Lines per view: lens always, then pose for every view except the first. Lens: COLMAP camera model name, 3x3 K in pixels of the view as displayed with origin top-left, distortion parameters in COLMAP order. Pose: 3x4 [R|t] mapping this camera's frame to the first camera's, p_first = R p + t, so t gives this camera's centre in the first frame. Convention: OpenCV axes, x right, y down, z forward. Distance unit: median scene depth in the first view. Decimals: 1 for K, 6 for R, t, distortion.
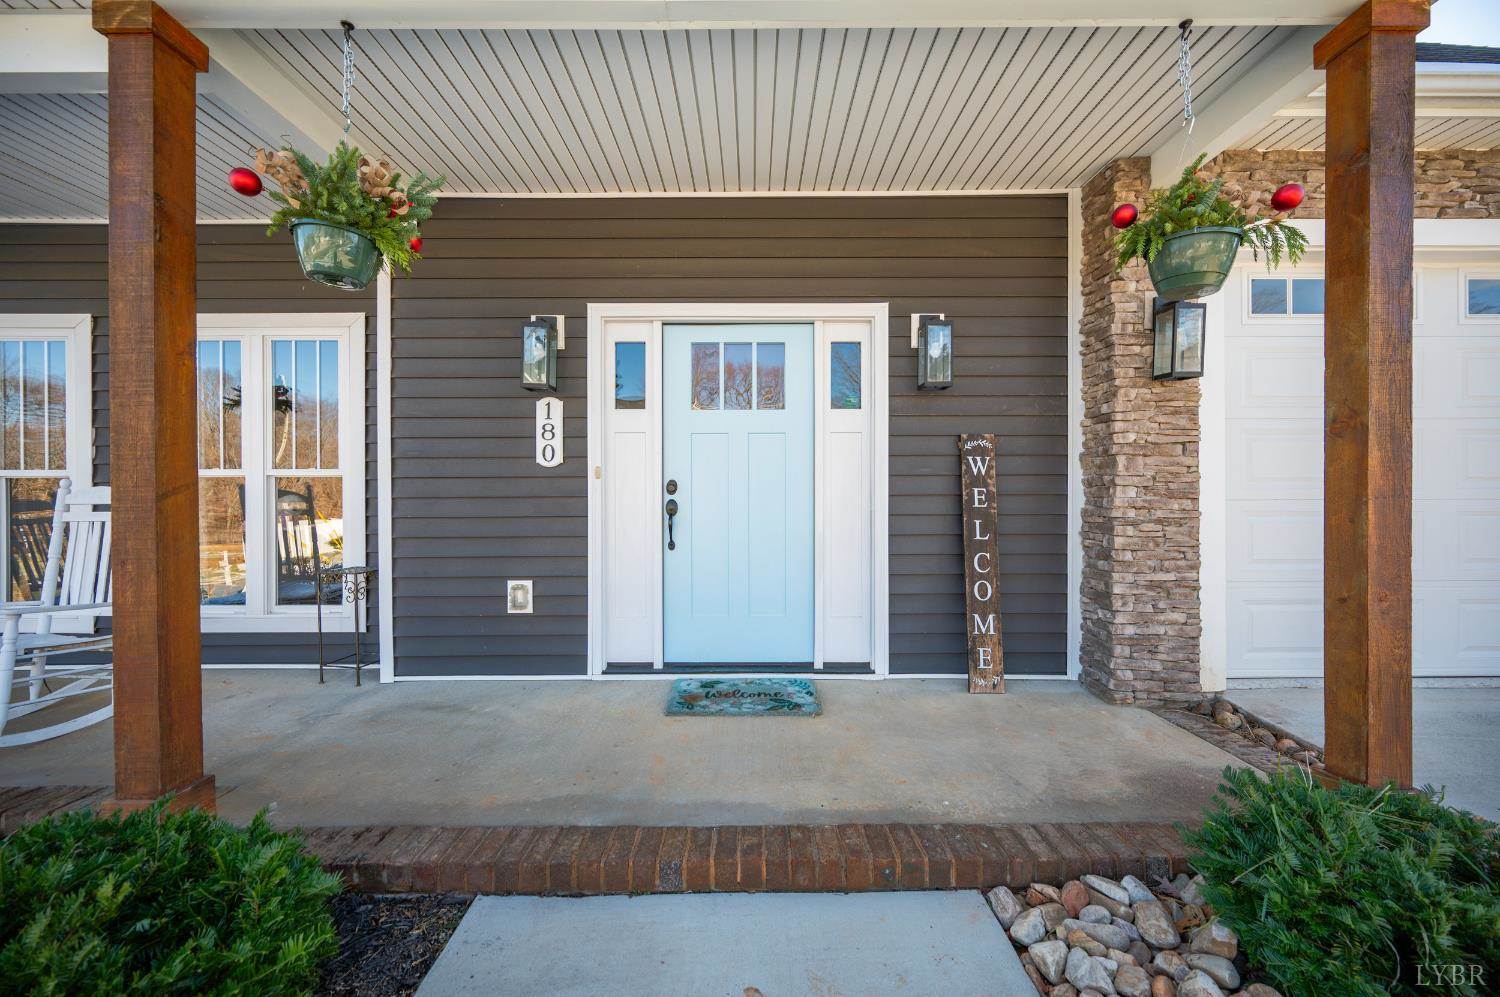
lens RADIAL K [[585.4, 0, 748.3], [0, 585.4, 500.5], [0, 0, 1]] dist [-0.002468, 0.000028]
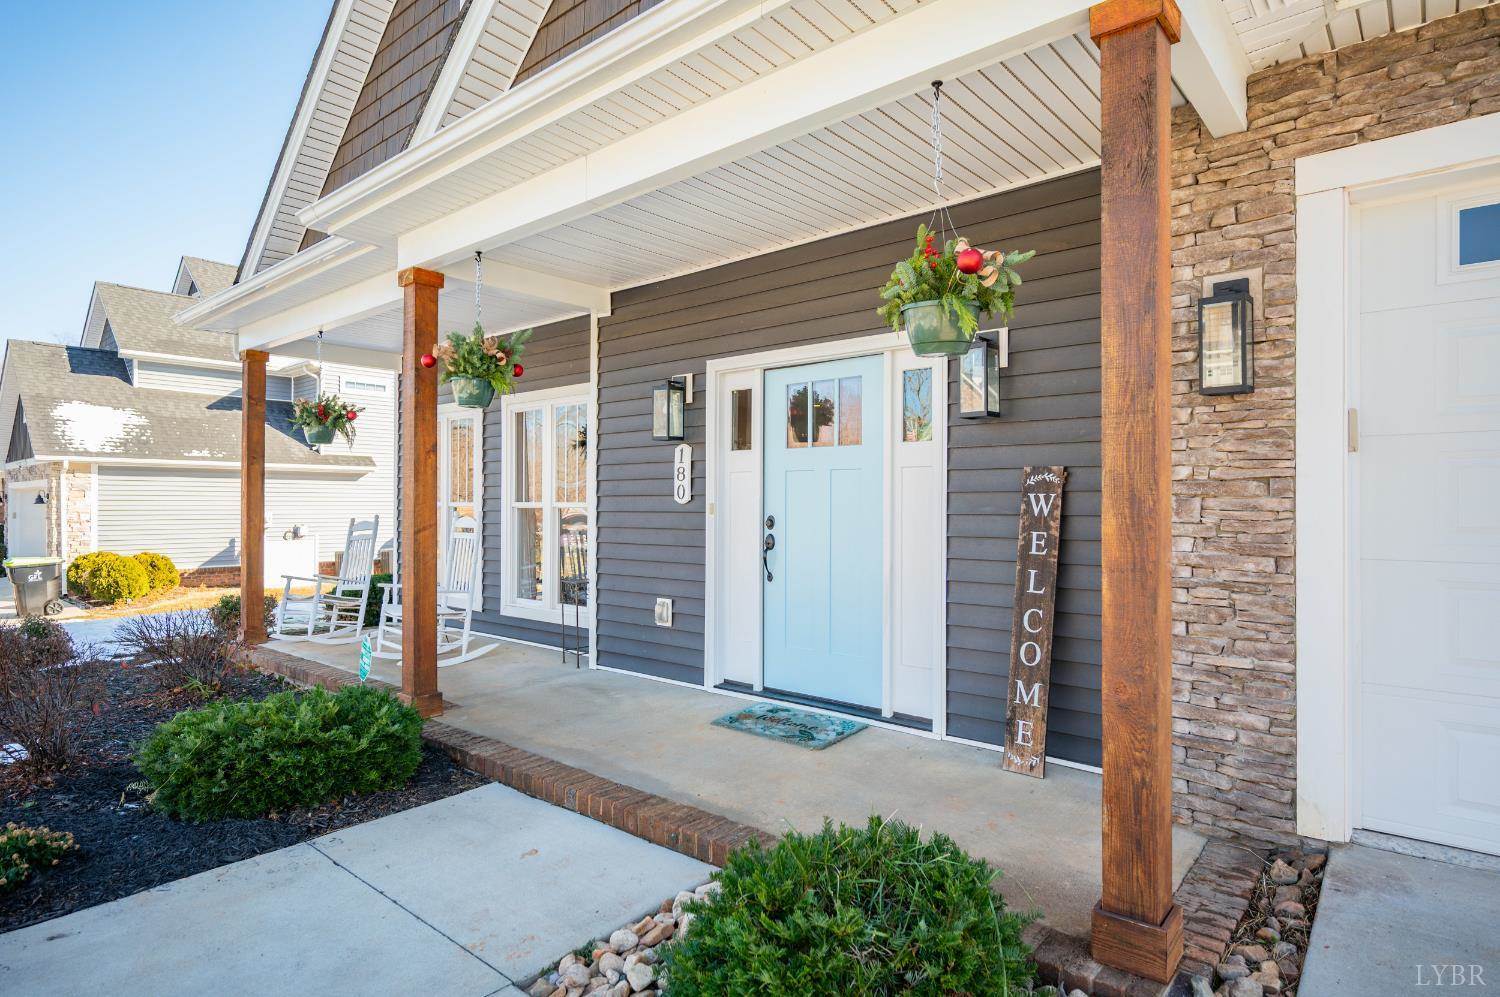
lens RADIAL K [[810.1, 0, 757.2], [0, 810.1, 497.1], [0, 0, 1]] dist [-0.003543, 0.001192]
pose [[0.763632, -0.000959, -0.645651, 0.868938], [-0.006242, 0.999941, -0.008867, -0.060167], [0.645621, 0.010801, 0.763581, -0.151274]]
